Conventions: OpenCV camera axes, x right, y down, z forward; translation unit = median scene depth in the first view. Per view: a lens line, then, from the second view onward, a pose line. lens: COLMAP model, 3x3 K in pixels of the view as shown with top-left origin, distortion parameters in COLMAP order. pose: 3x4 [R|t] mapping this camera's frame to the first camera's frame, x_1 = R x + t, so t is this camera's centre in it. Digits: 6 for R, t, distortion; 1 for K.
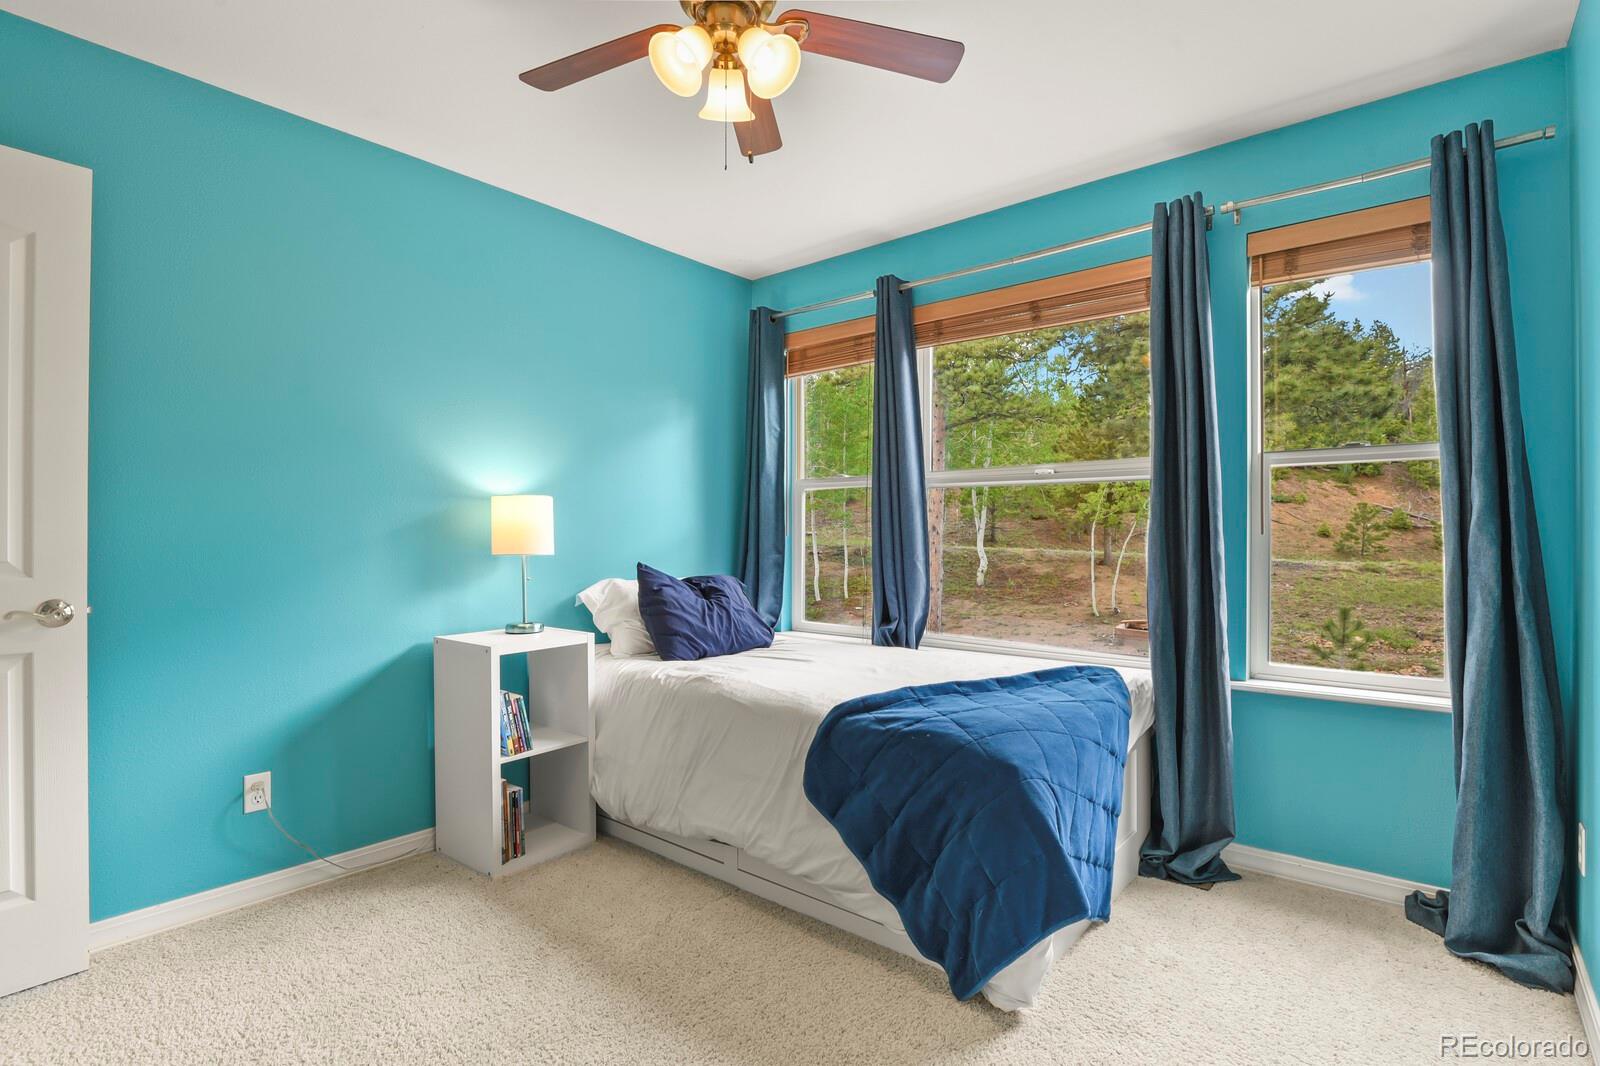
lens RADIAL K [[772.4, 0, 810.9], [0, 772.4, 534.8], [0, 0, 1]] dist [-0.011456, -0.000919]
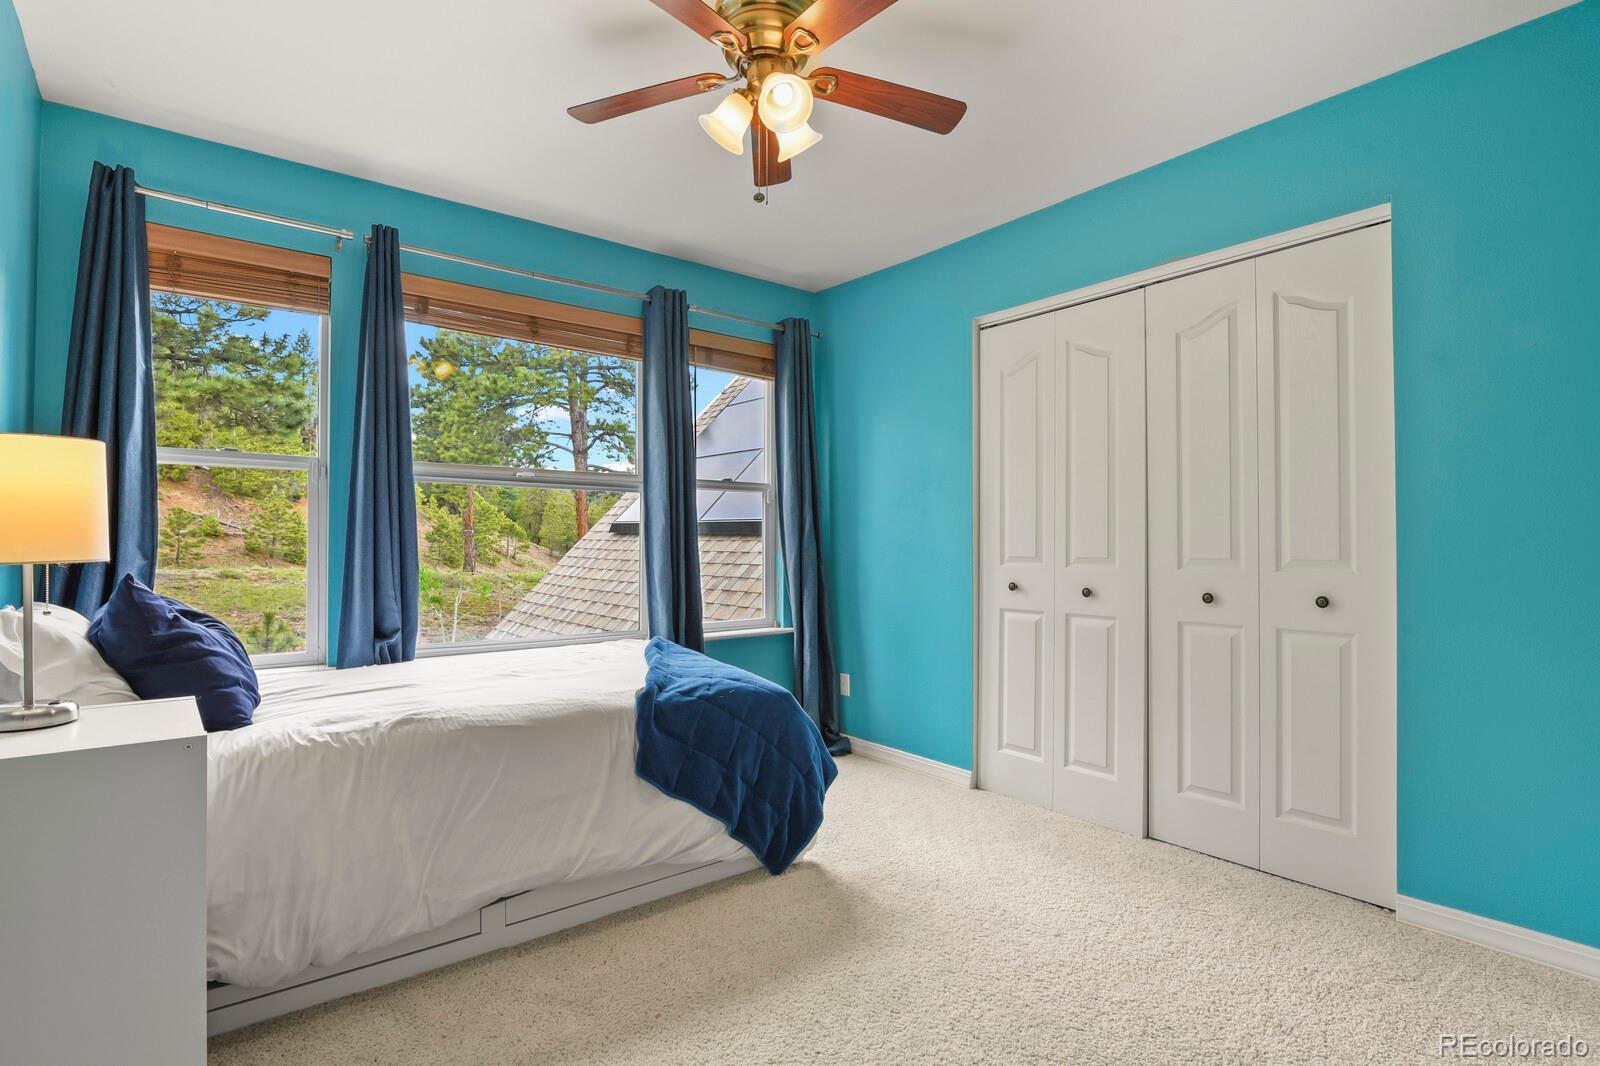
lens RADIAL K [[772.4, 0, 810.9], [0, 772.4, 534.8], [0, 0, 1]] dist [-0.011456, -0.000919]
pose [[0.209236, 0.010826, 0.977805, -0.147896], [-0.001063, 0.999941, -0.010843, 0.002697], [-0.977865, 0.001229, 0.209235, 0.086922]]
